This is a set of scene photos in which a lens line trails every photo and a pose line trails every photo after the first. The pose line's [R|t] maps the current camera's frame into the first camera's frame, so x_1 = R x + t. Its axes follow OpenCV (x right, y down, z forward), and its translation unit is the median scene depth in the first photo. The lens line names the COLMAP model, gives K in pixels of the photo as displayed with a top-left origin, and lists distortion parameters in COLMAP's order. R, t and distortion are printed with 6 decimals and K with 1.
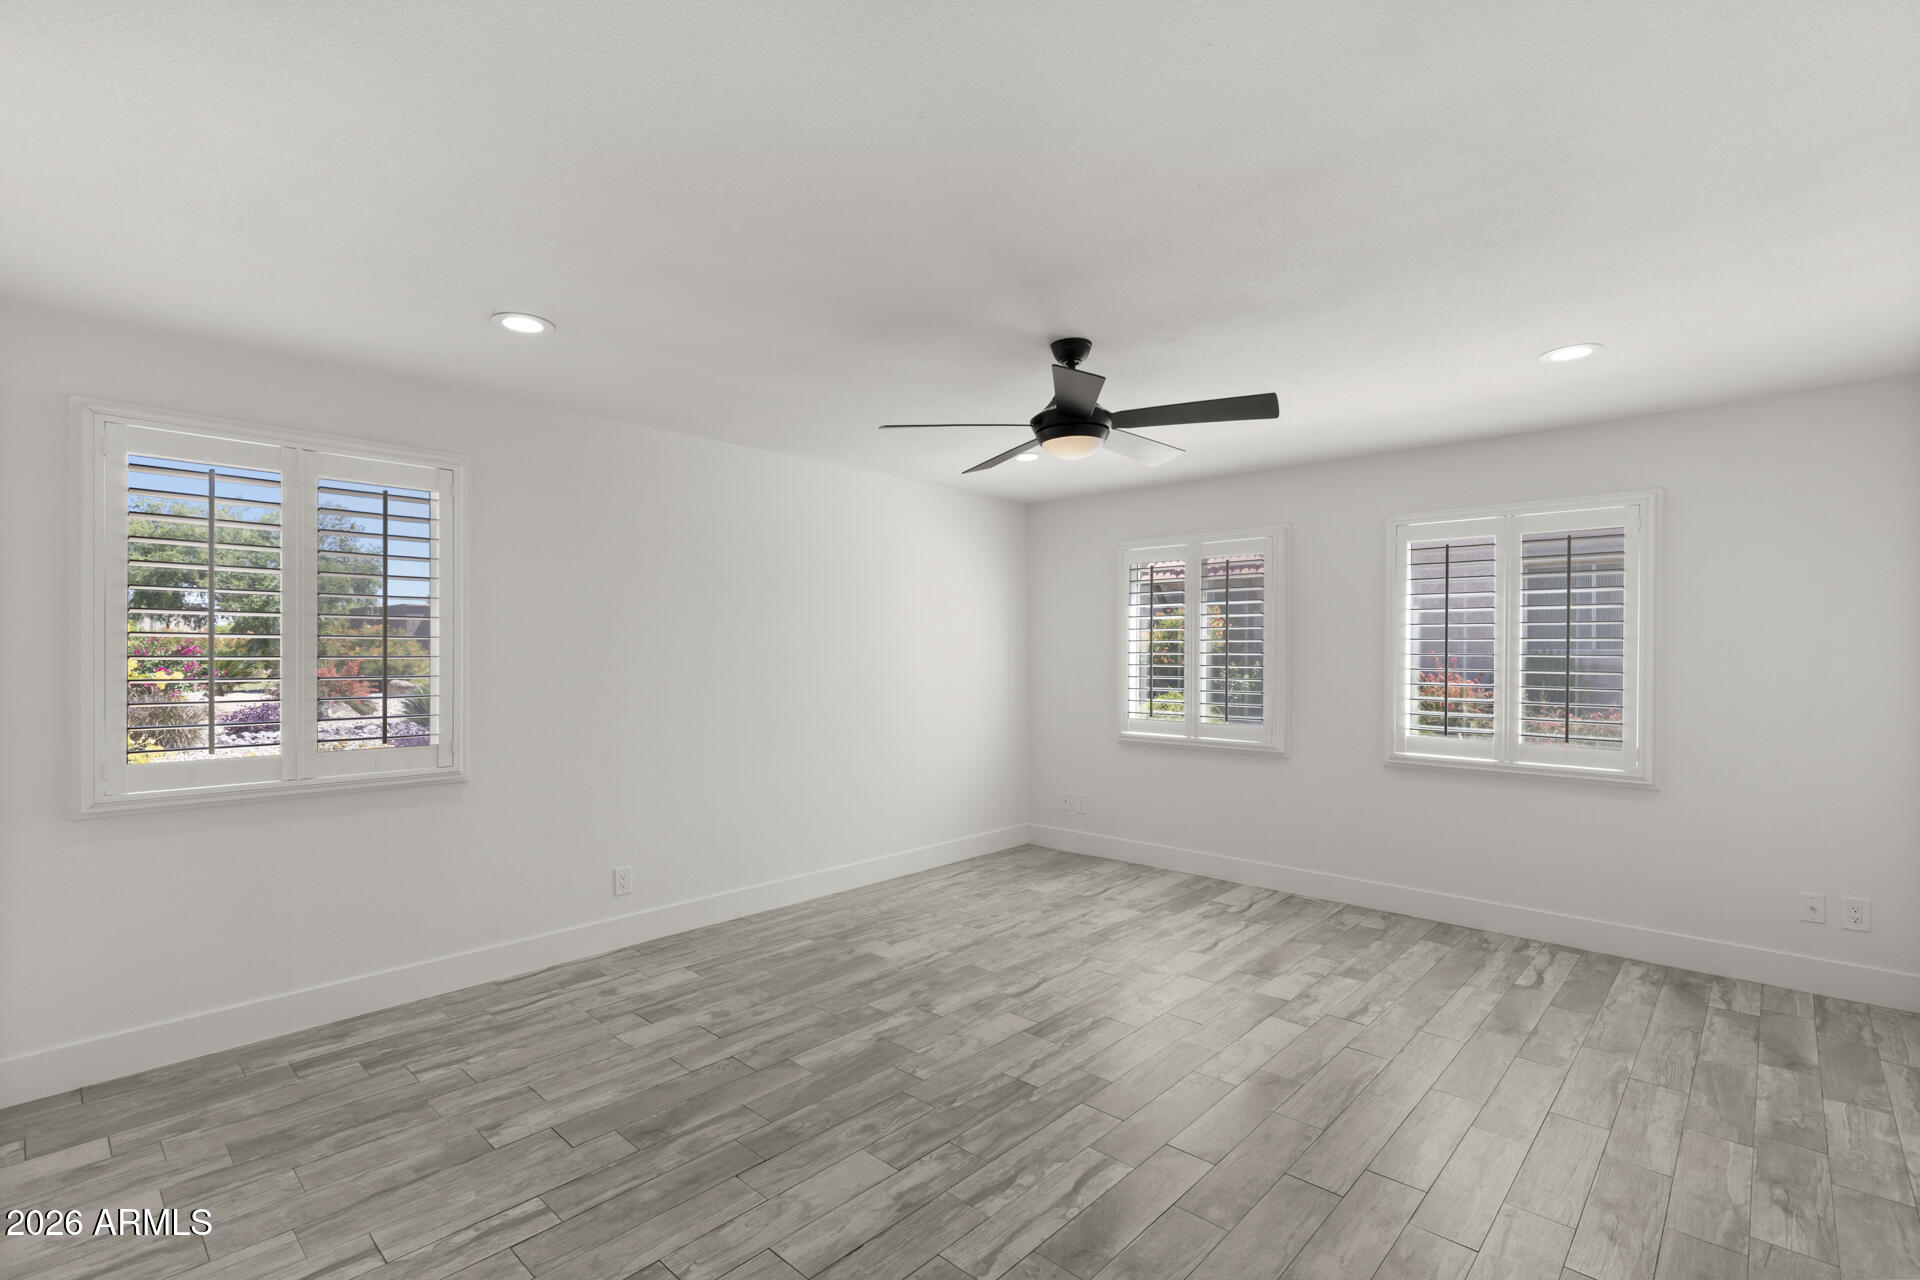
lens RADIAL K [[892.3, 0, 960.2], [0, 892.3, 648.3], [0, 0, 1]] dist [0.000398, 0.000387]
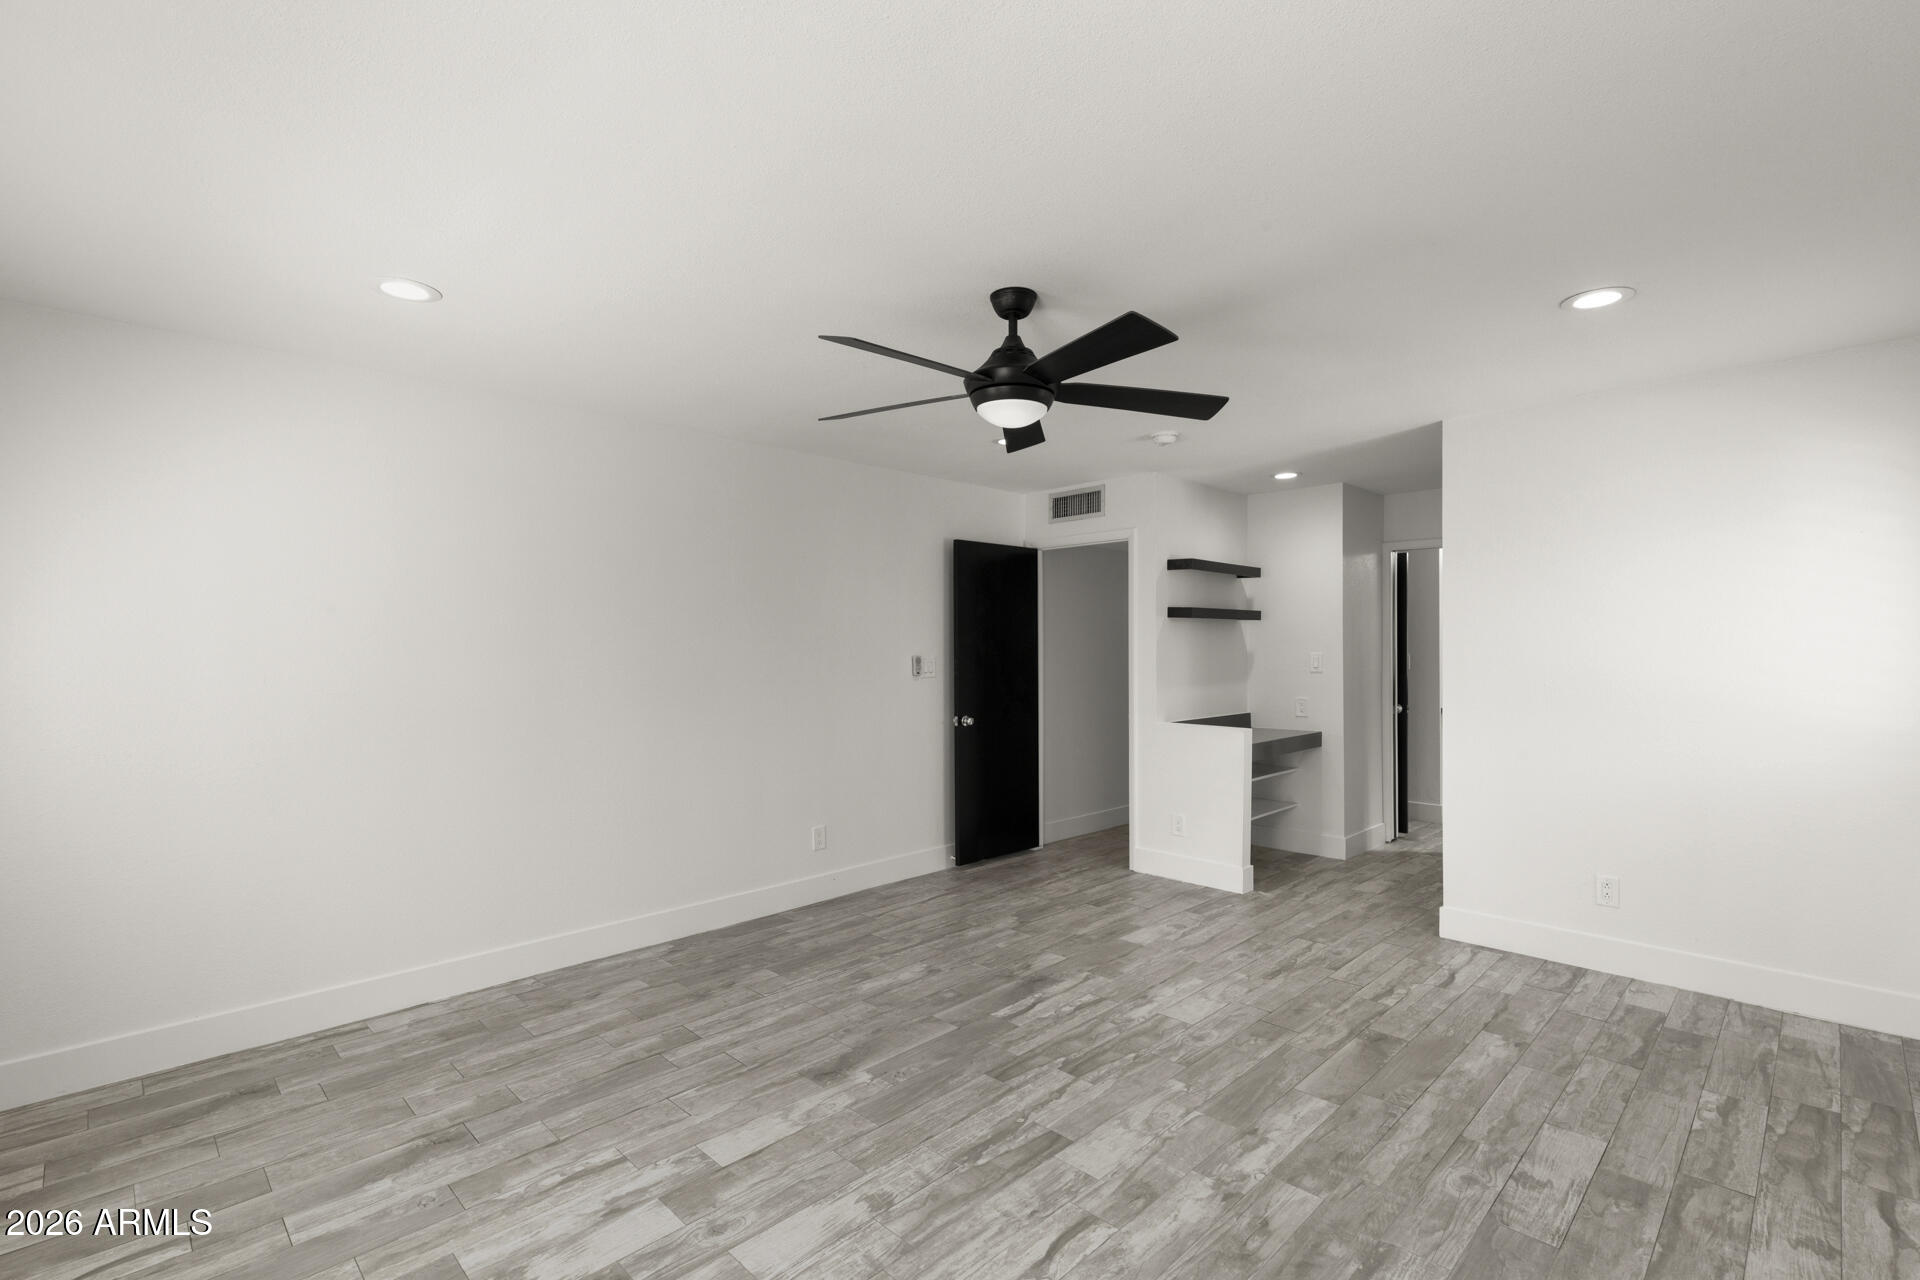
lens RADIAL K [[892.3, 0, 959.8], [0, 892.3, 644.8], [0, 0, 1]] dist [0.000398, 0.000387]
pose [[-0.999303, 0.007469, 0.036588, 0.151881], [0.007170, 0.999940, -0.008313, 0.008274], [-0.036648, -0.008045, -0.999296, 1.953979]]
